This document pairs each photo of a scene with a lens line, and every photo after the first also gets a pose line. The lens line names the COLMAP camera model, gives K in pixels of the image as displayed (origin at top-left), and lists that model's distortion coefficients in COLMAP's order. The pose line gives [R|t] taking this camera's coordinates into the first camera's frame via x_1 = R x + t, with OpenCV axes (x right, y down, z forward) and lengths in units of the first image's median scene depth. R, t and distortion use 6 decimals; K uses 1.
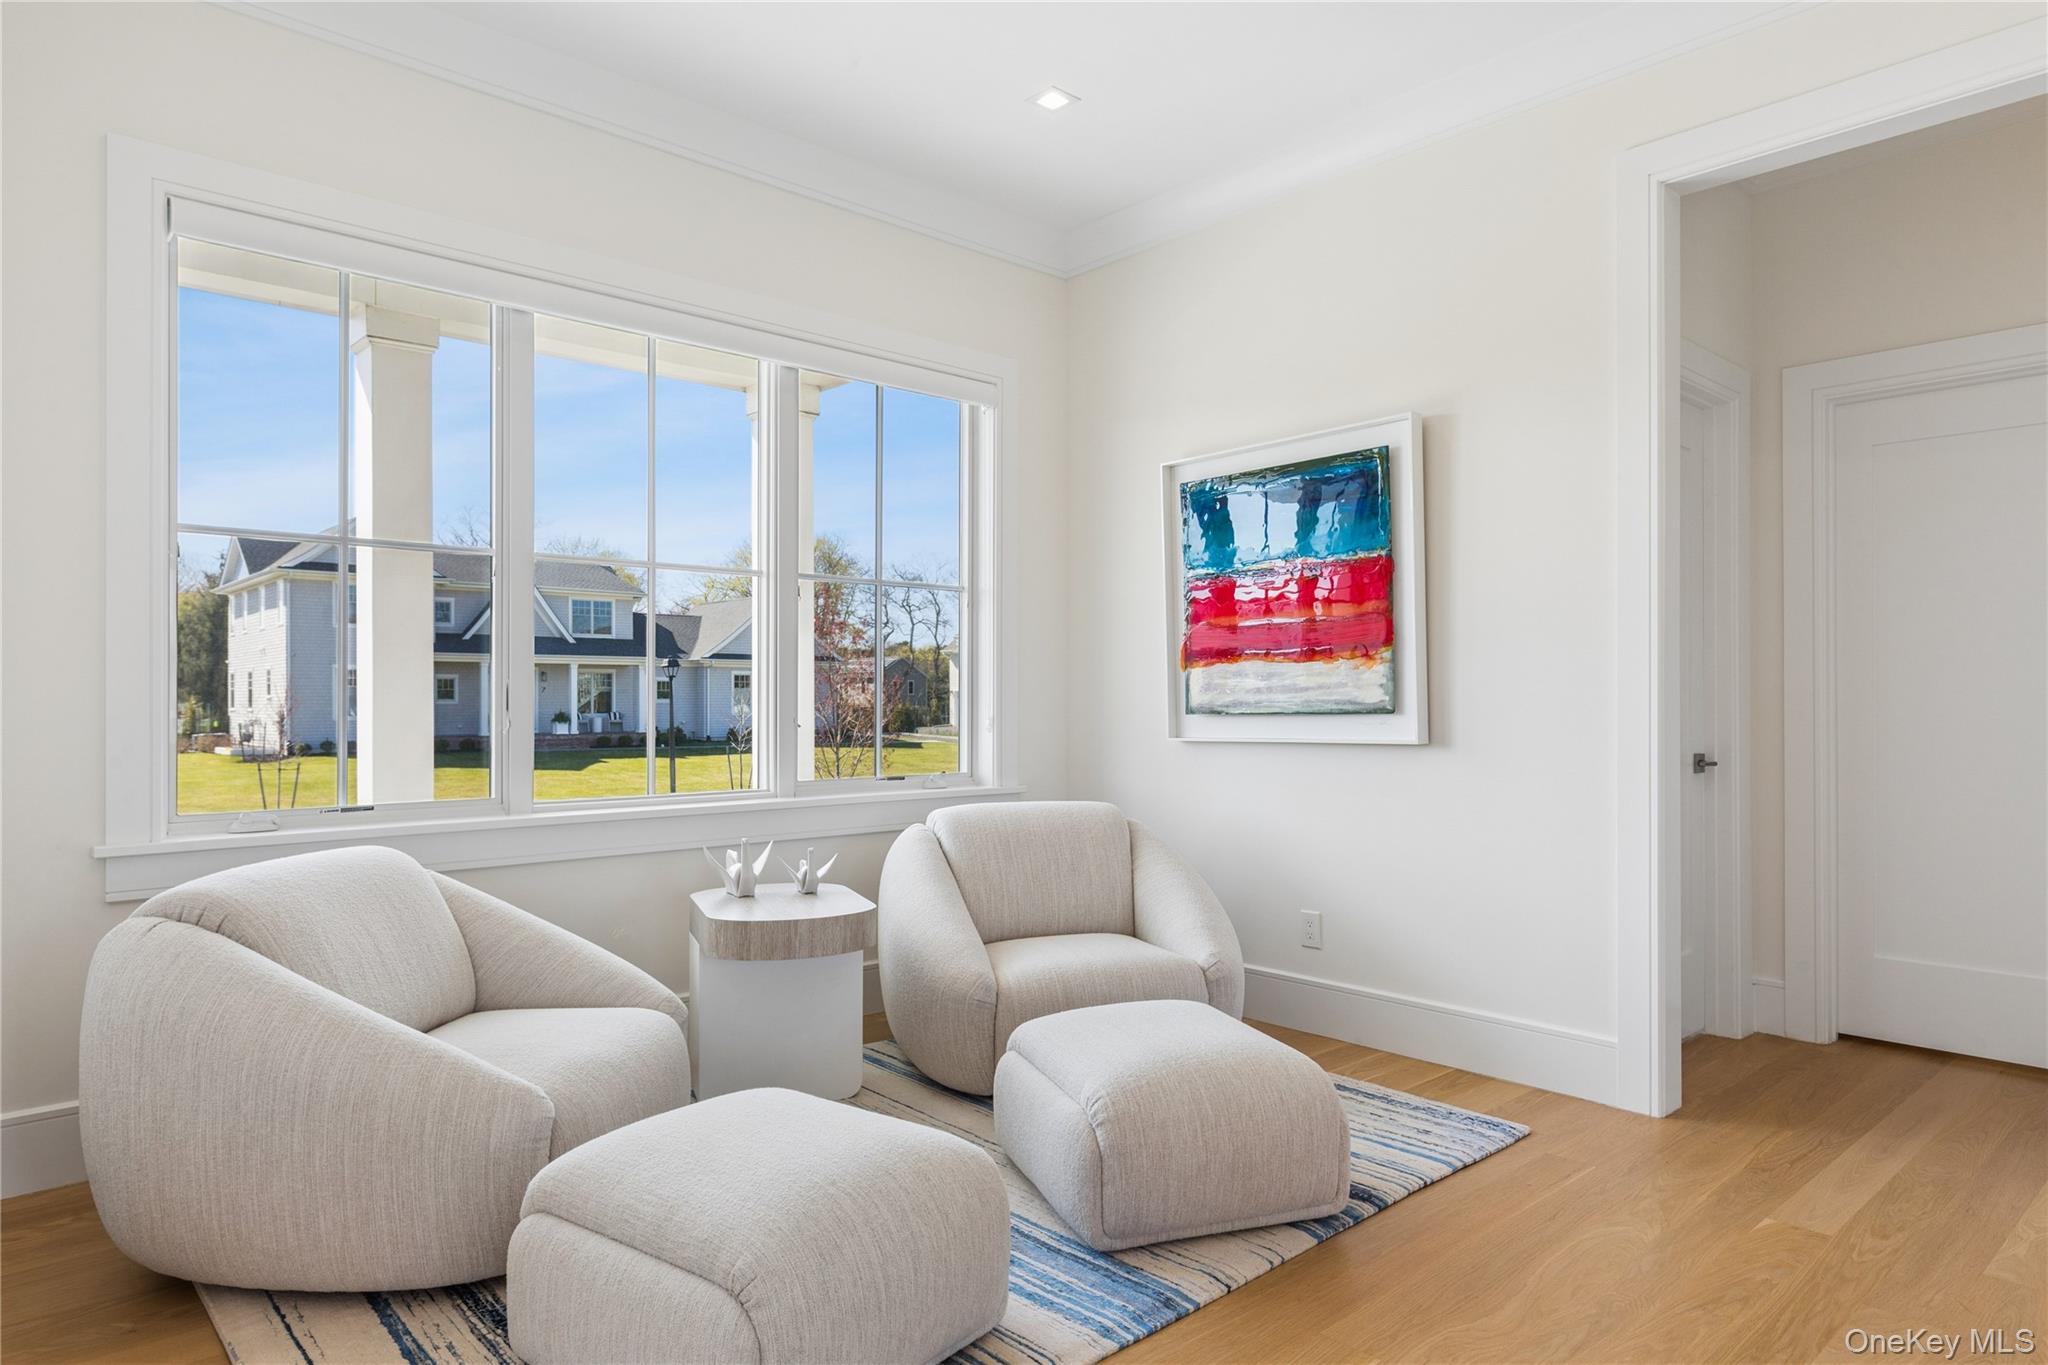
lens RADIAL K [[1232.9, 0, 1024.0], [0, 1232.9, 682.5], [0, 0, 1]] dist [-0.002102, 0.000070]
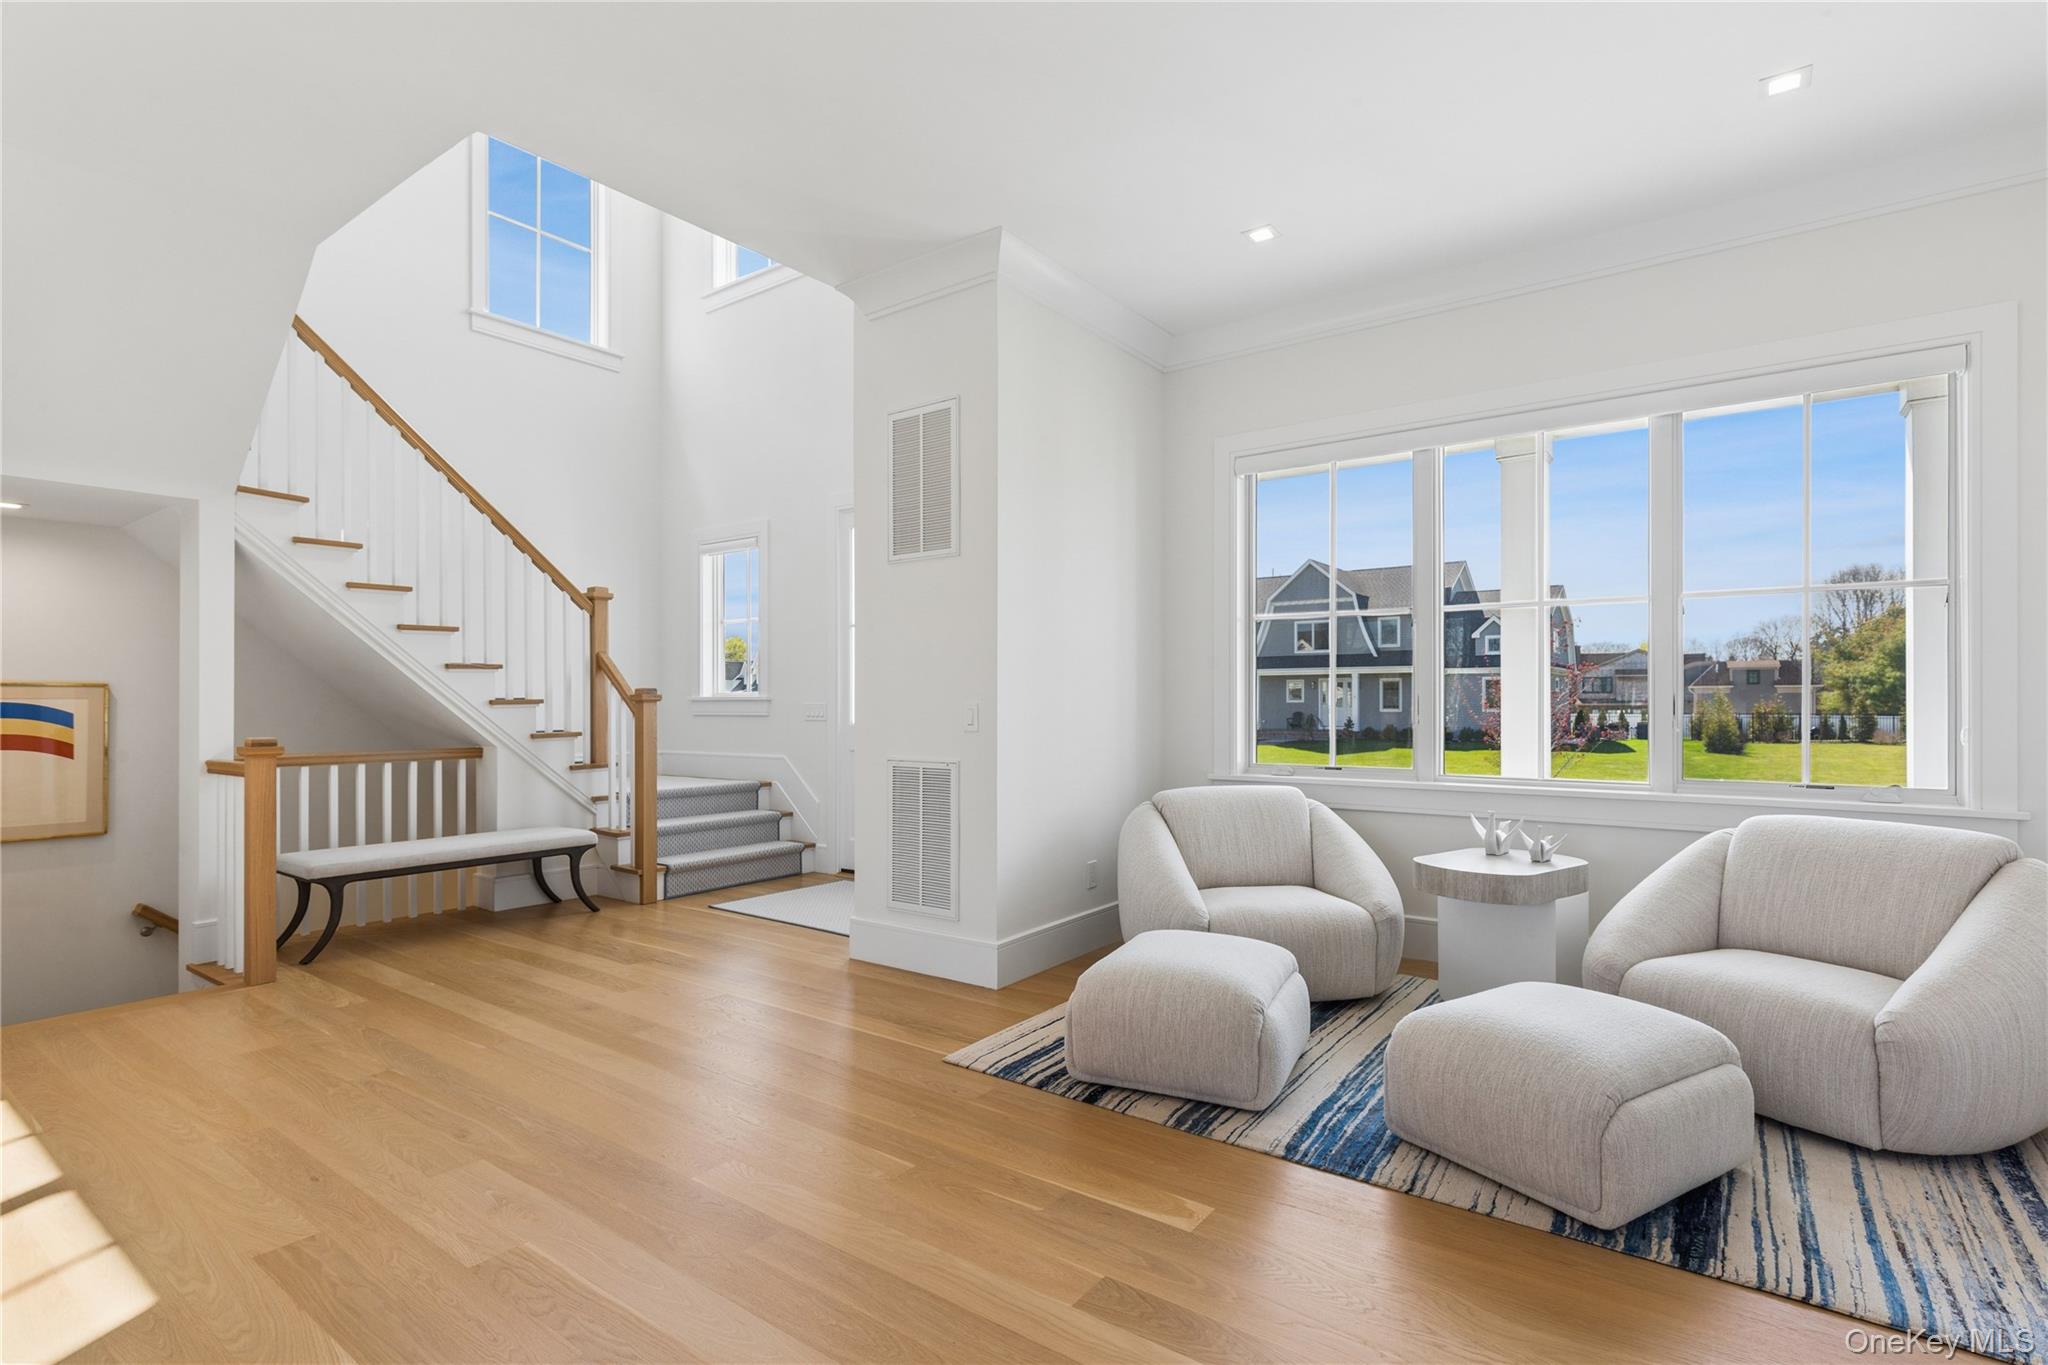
lens RADIAL K [[961.9, 0, 1024.0], [0, 961.9, 682.5], [0, 0, 1]] dist [-0.000447, -0.000118]
pose [[0.199716, -0.022596, -0.979593, 0.795199], [0.010460, 0.999726, -0.020928, 0.004850], [0.979798, -0.006067, 0.199897, 0.341585]]
